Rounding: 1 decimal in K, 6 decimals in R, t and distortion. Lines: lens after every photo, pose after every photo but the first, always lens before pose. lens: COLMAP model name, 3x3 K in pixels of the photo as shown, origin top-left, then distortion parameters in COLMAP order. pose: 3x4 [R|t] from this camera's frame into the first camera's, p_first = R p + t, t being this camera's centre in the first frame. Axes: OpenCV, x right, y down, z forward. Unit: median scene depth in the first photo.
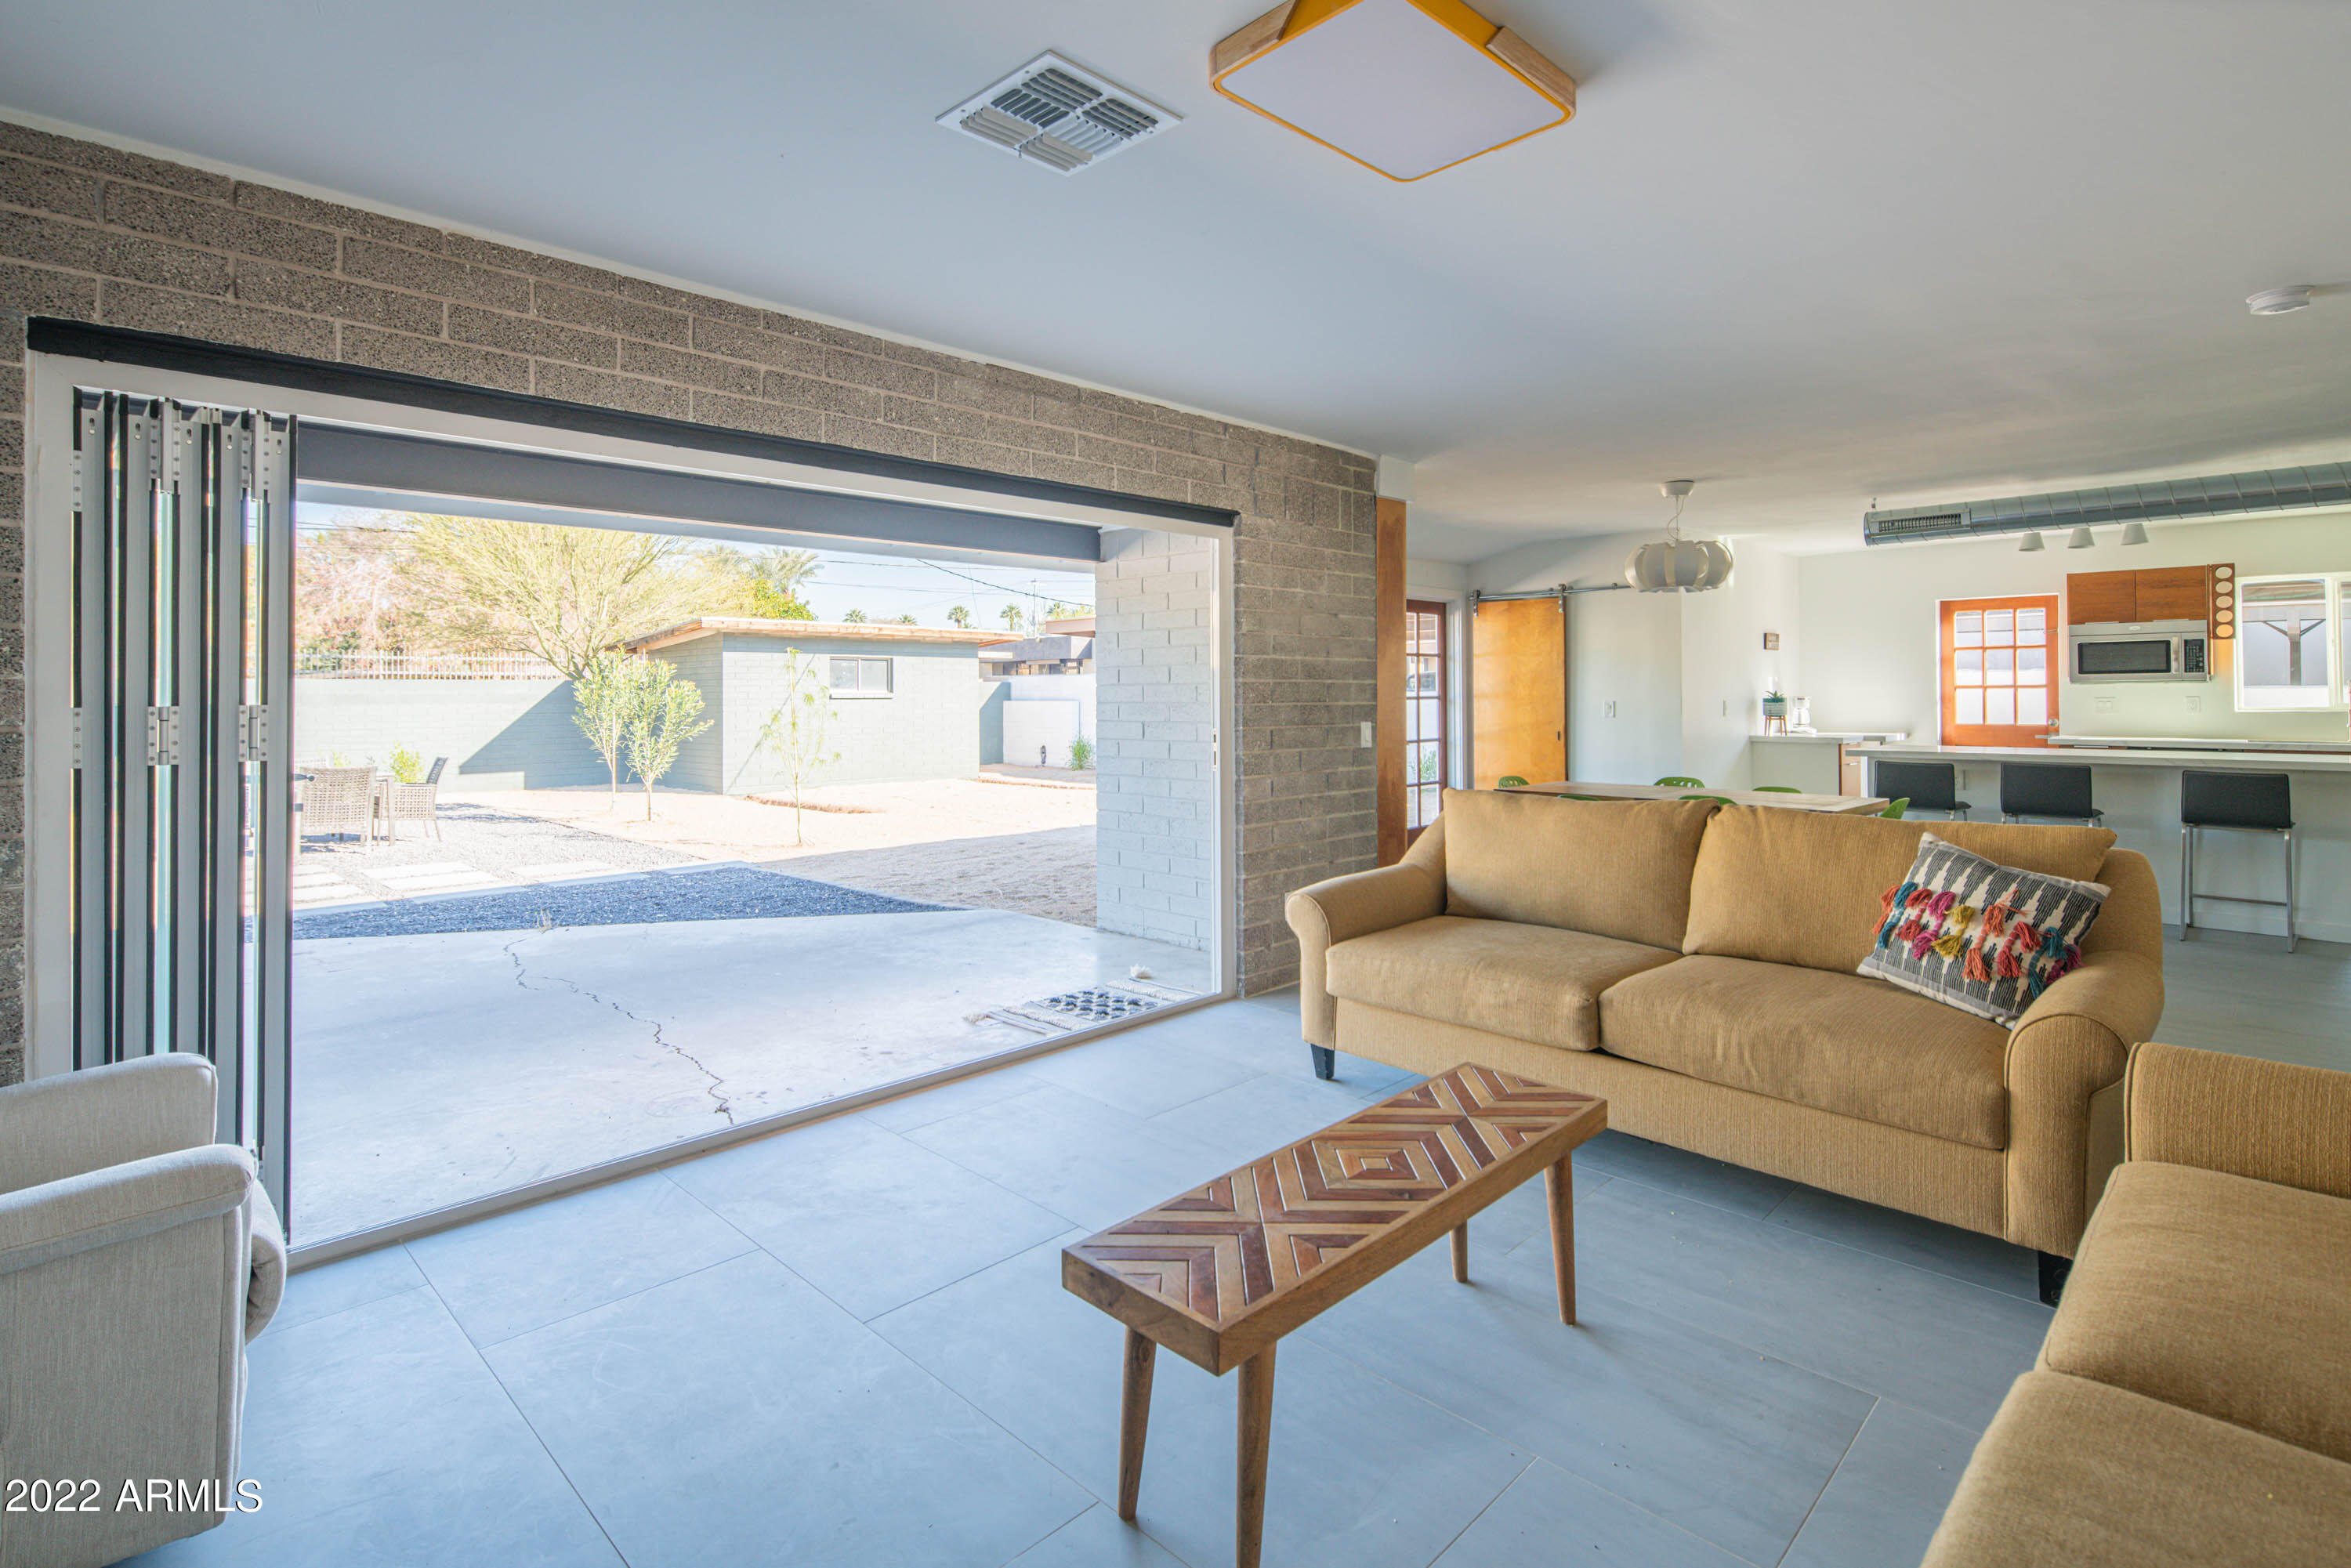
lens RADIAL K [[1136.8, 0, 1170.2], [0, 1136.8, 684.7], [0, 0, 1]] dist [0.000027, -0.001357]
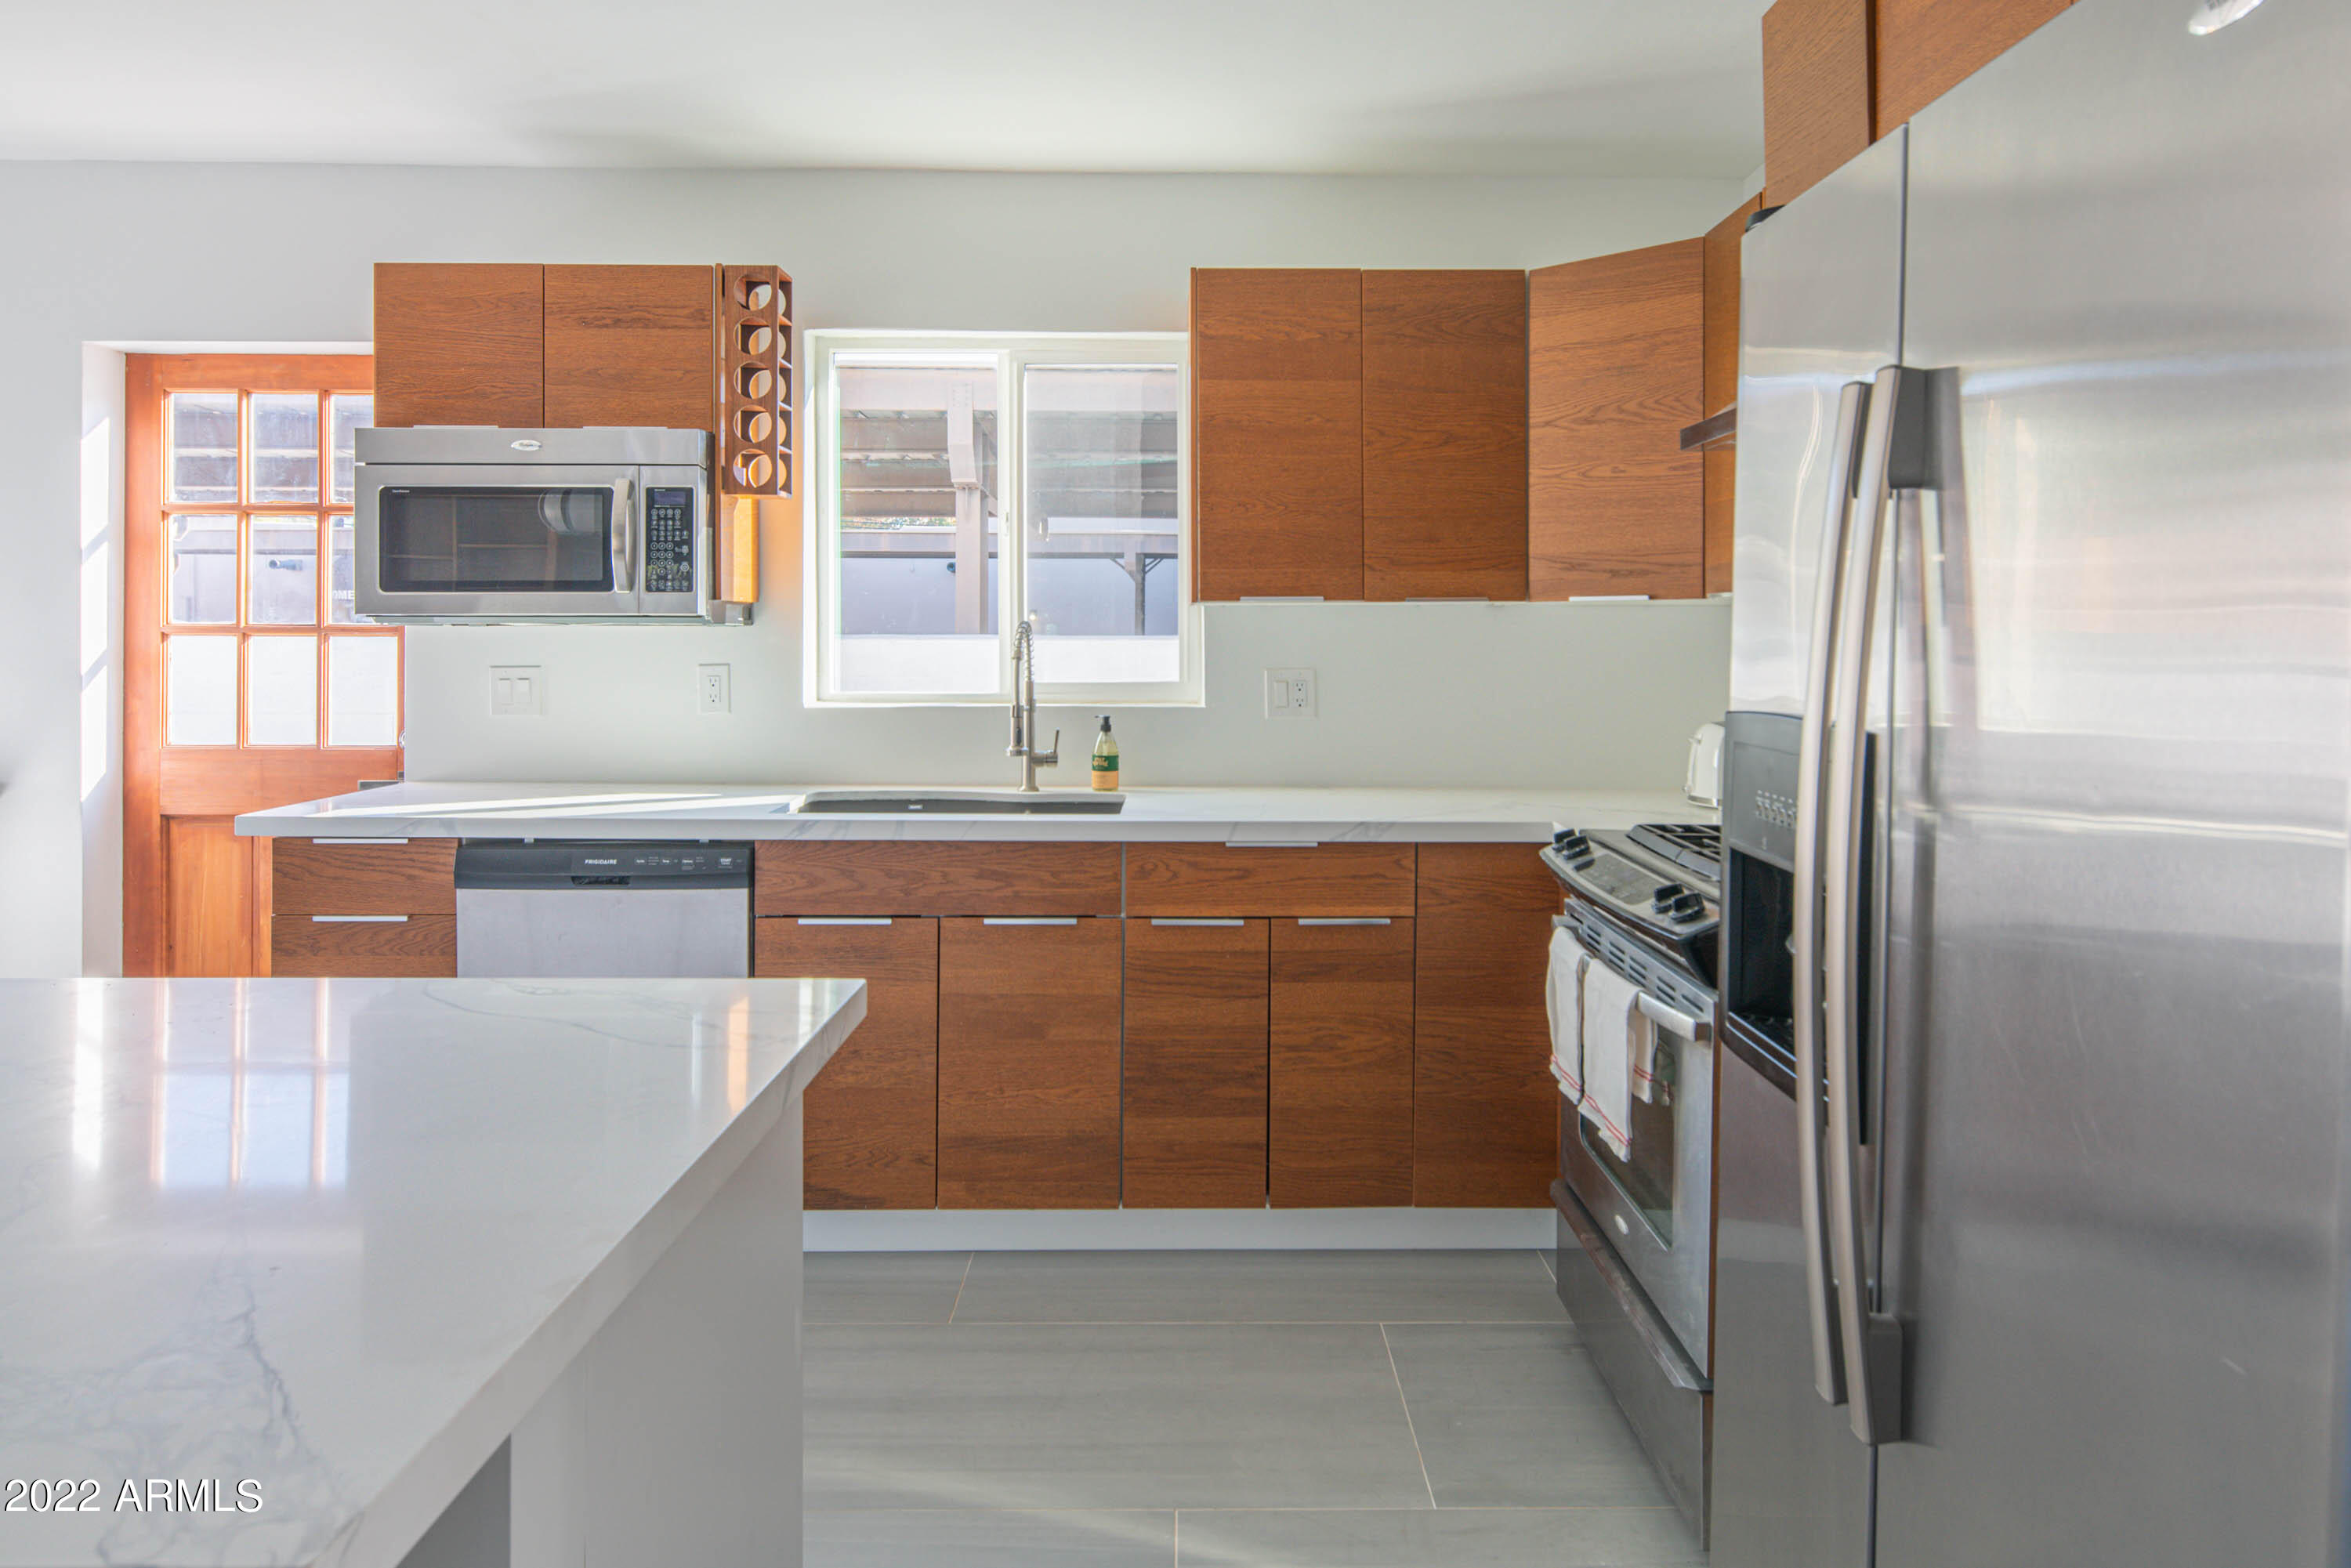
lens RADIAL K [[1460.6, 0, 1205.5], [0, 1460.6, 641.2], [0, 0, 1]] dist [-0.000597, -0.000793]
pose [[0.695074, 0.006029, 0.718913, 1.024265], [-0.014069, 0.999887, 0.005218, -0.001537], [-0.718801, -0.013741, 0.695080, 0.872267]]
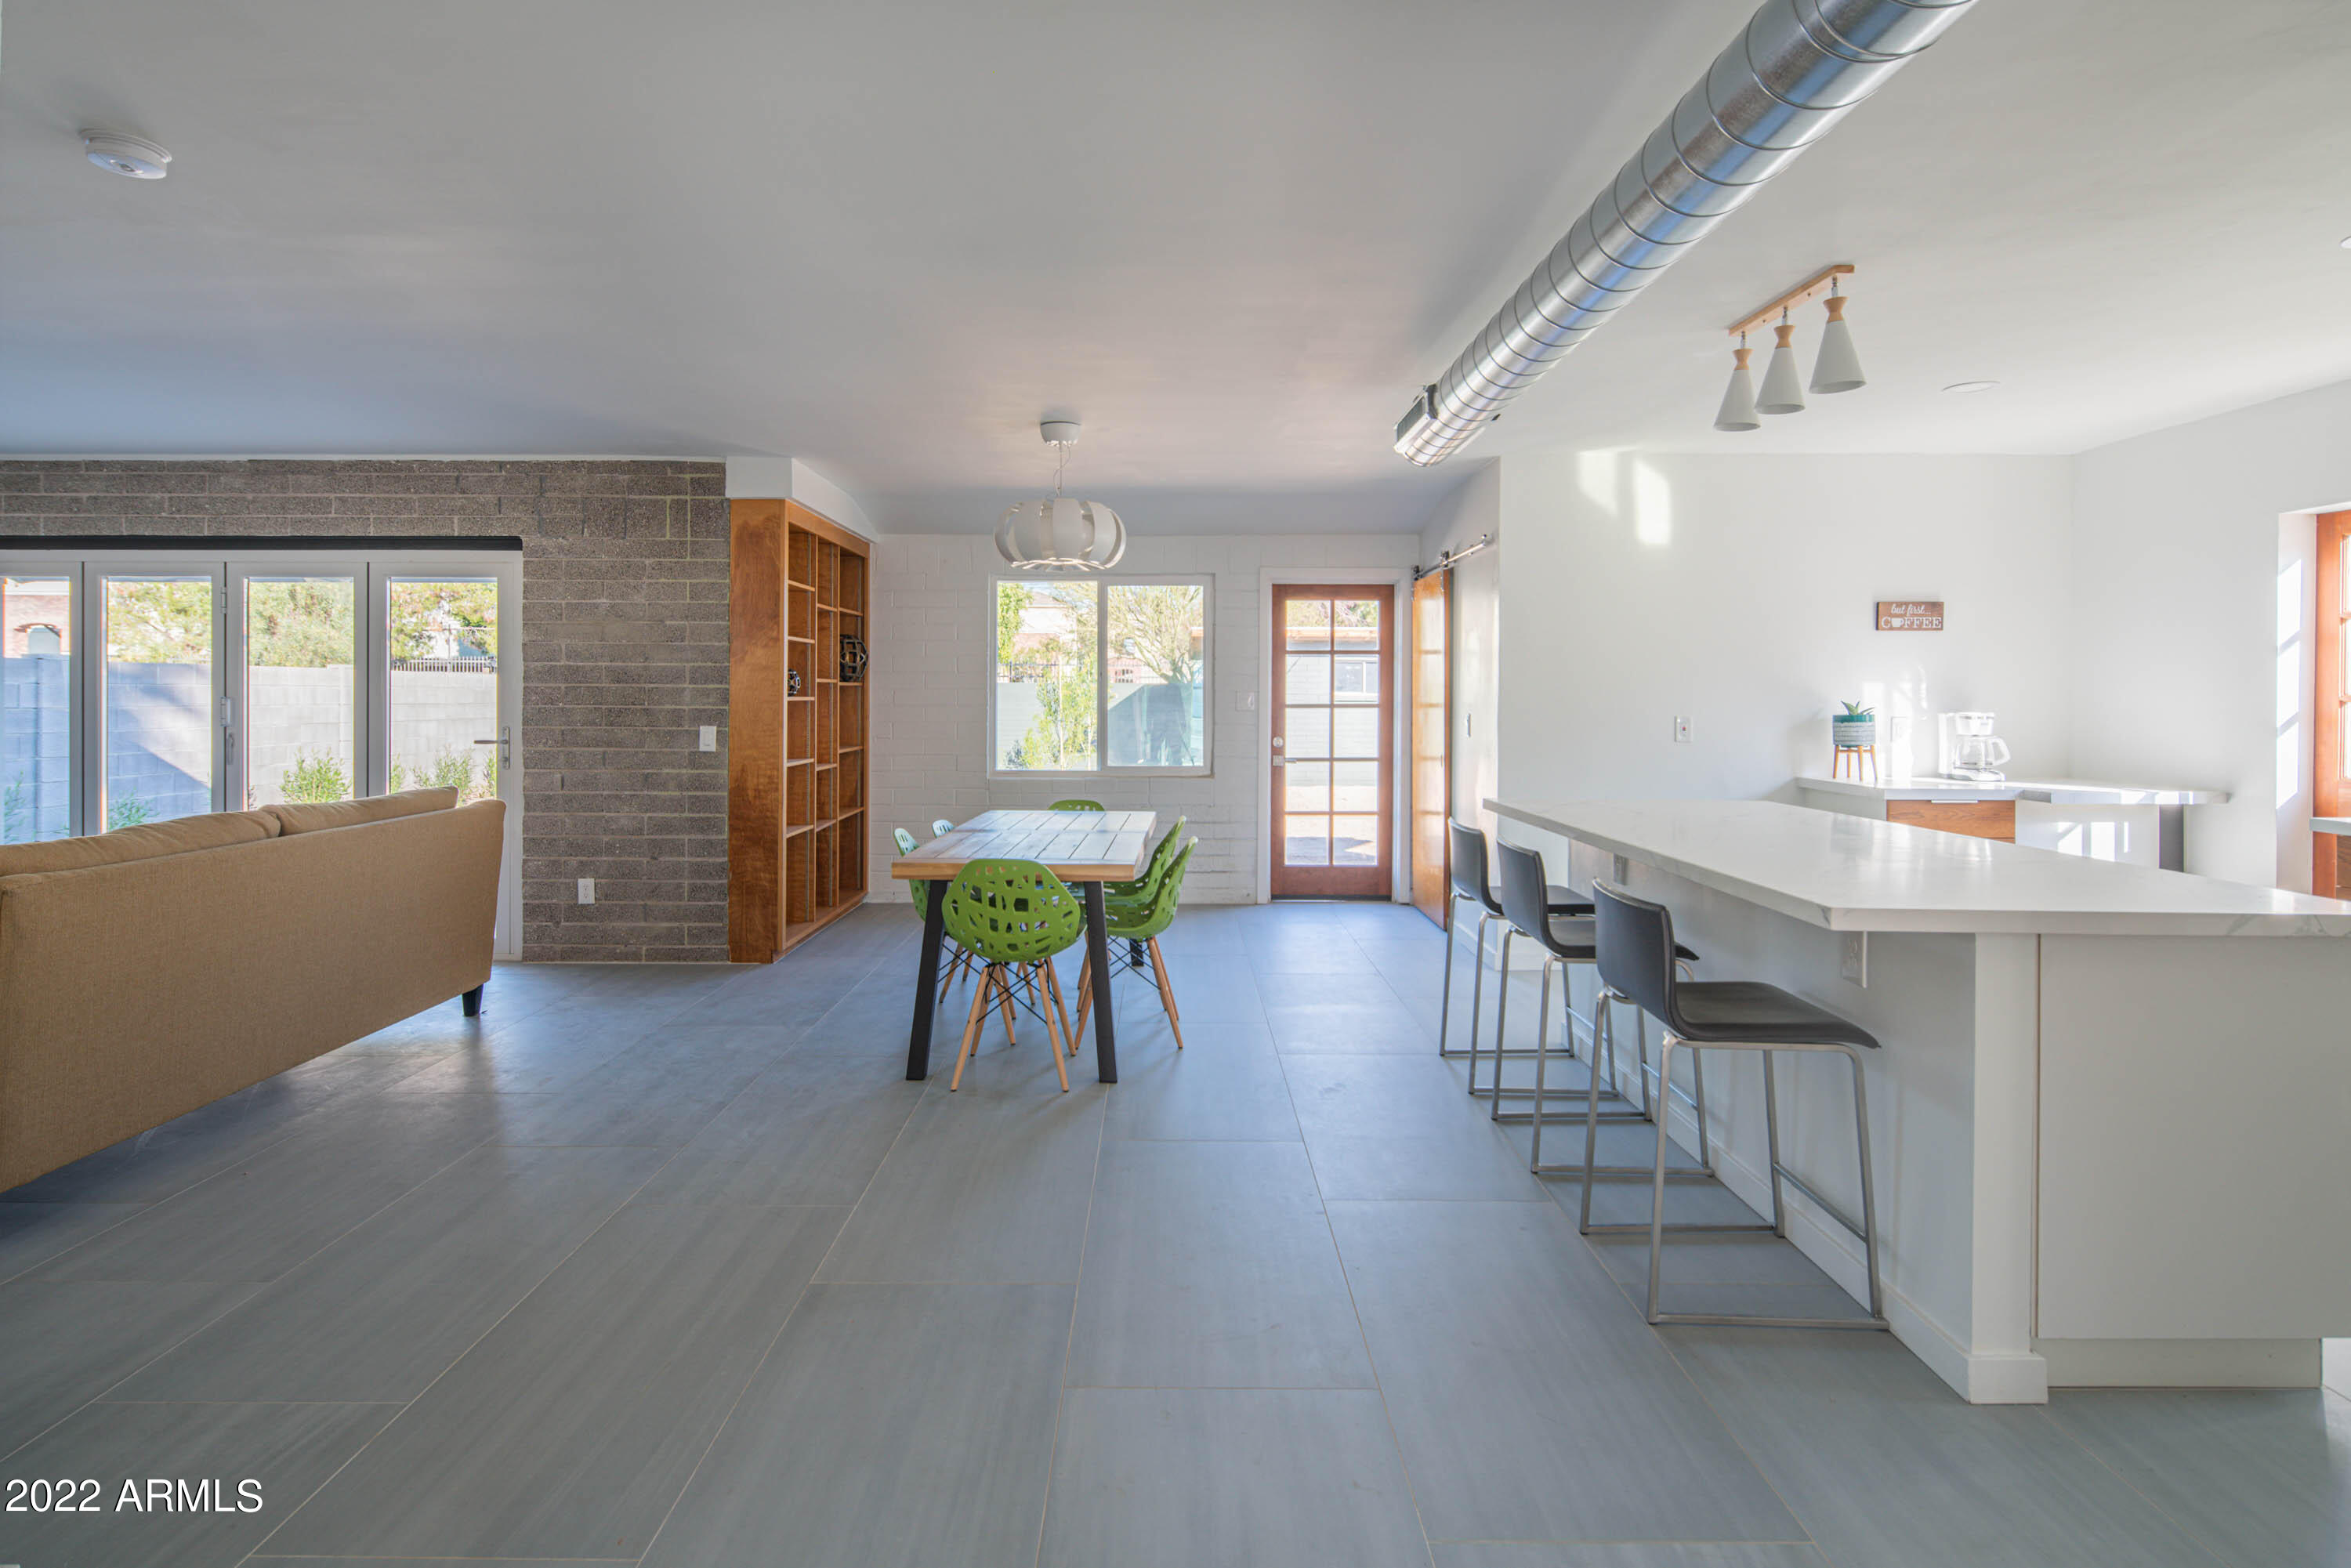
lens RADIAL K [[1152.8, 0, 1167.9], [0, 1152.8, 705.7], [0, 0, 1]] dist [0.001006, -0.001003]
pose [[0.702463, 0.013083, -0.711600, 1.174574], [-0.002272, 0.999867, 0.016140, -0.002507], [0.711717, -0.009721, 0.702399, 0.569323]]
